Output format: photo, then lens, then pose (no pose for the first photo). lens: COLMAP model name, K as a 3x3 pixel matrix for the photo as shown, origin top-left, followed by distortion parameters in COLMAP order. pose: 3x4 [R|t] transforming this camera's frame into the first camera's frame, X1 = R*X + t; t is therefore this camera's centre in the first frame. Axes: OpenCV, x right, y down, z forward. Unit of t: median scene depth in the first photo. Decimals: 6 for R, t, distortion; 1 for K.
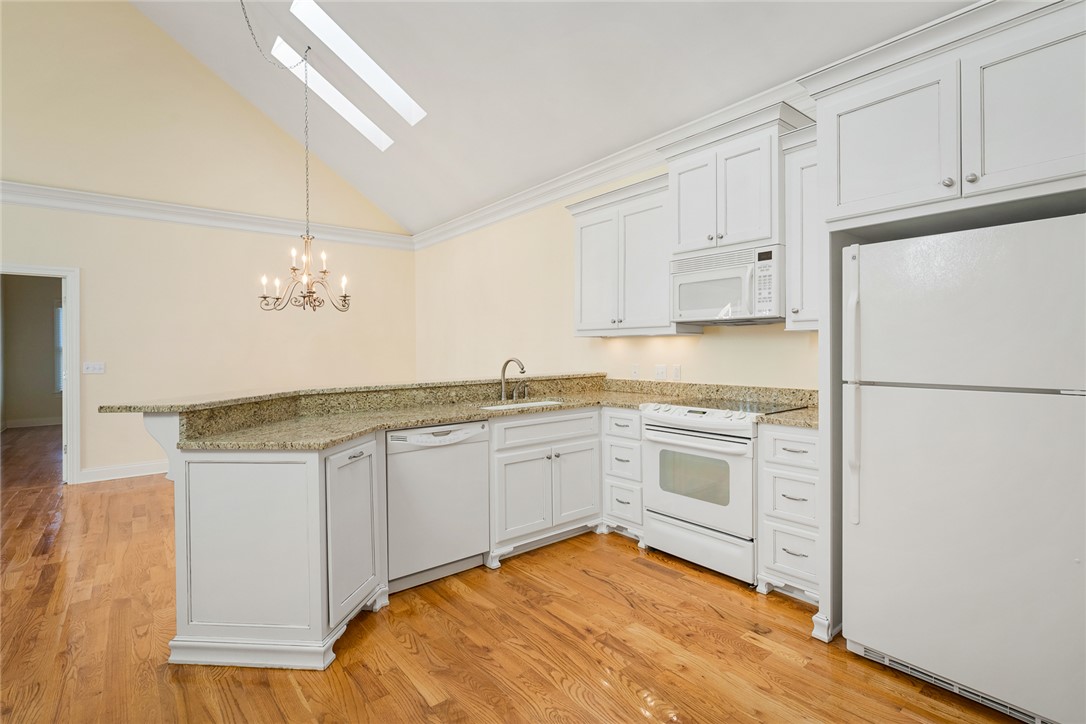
lens RADIAL K [[491.4, 0, 570.0], [0, 491.4, 349.8], [0, 0, 1]] dist [-0.004161, 0.001057]
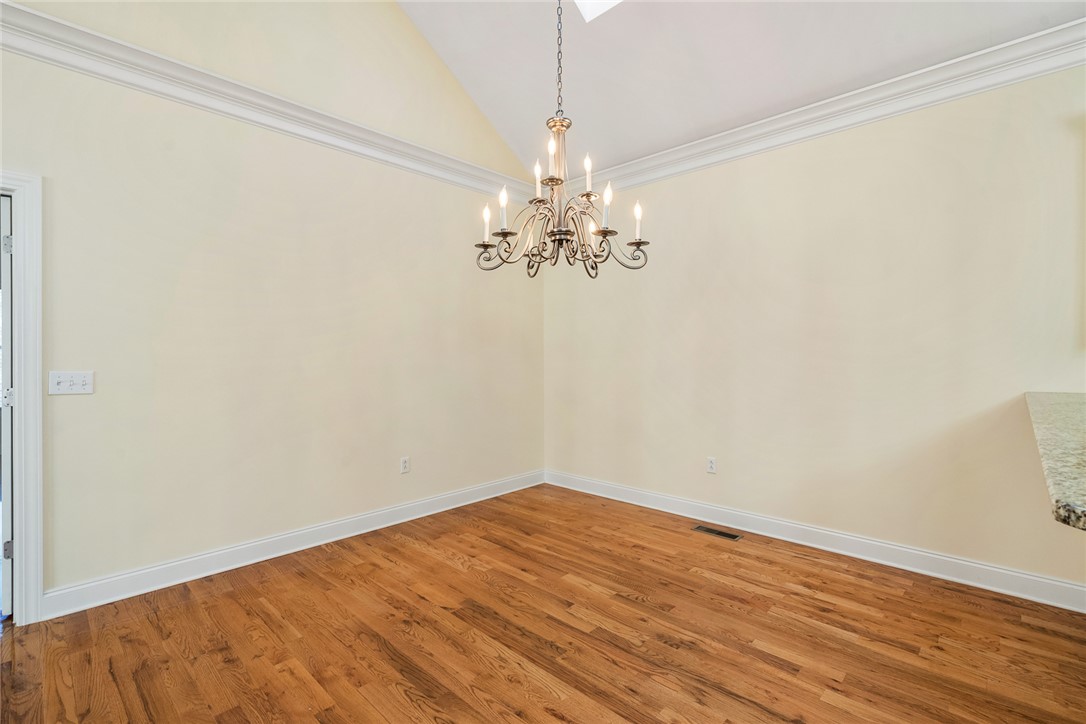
lens RADIAL K [[491.4, 0, 537.7], [0, 491.4, 361.1], [0, 0, 1]] dist [-0.004161, 0.001057]
pose [[0.995552, 0.008797, 0.093805, -0.875022], [-0.009303, 0.999944, 0.004954, 0.014488], [-0.093756, -0.005804, 0.995578, 0.739653]]
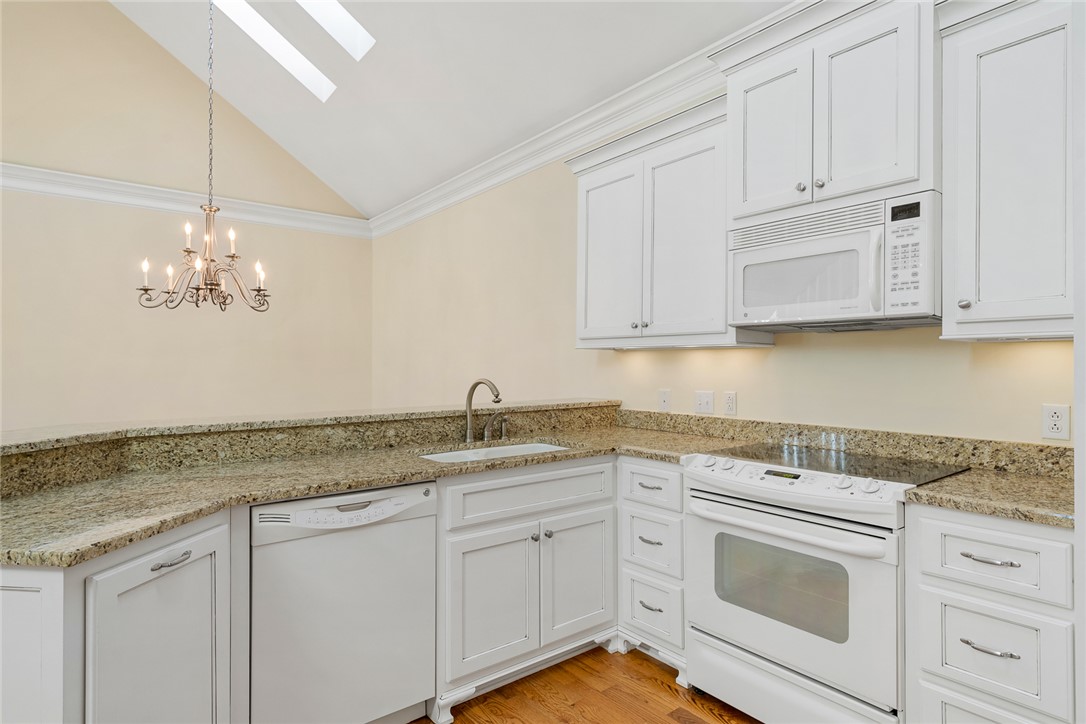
lens RADIAL K [[563.2, 0, 544.4], [0, 563.2, 359.7], [0, 0, 1]] dist [0.005462, -0.001009]
pose [[0.999158, 0.010246, -0.039716, -0.004838], [-0.010699, 0.999880, -0.011219, -0.001598], [0.039596, 0.011635, 0.999148, 0.275134]]
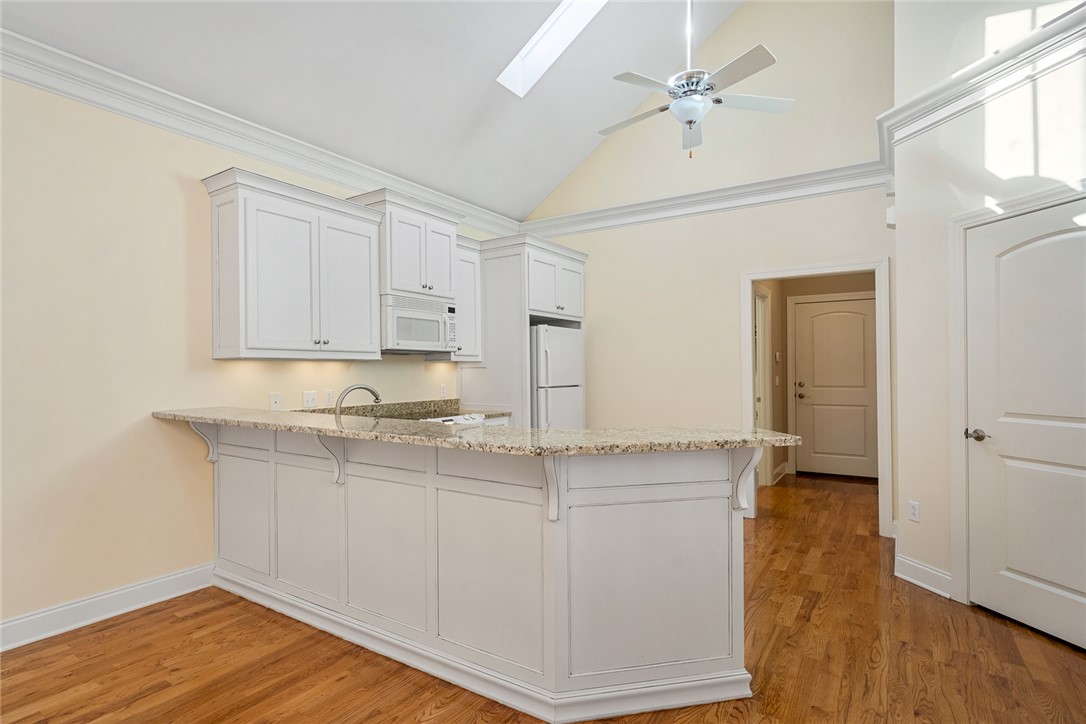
lens RADIAL K [[563.2, 0, 541.8], [0, 563.2, 365.6], [0, 0, 1]] dist [0.005462, -0.001009]
pose [[-0.289325, 0.017543, 0.957070, -1.161272], [0.012700, 0.999814, -0.014487, 0.003985], [-0.957147, 0.007963, -0.289494, 1.093382]]
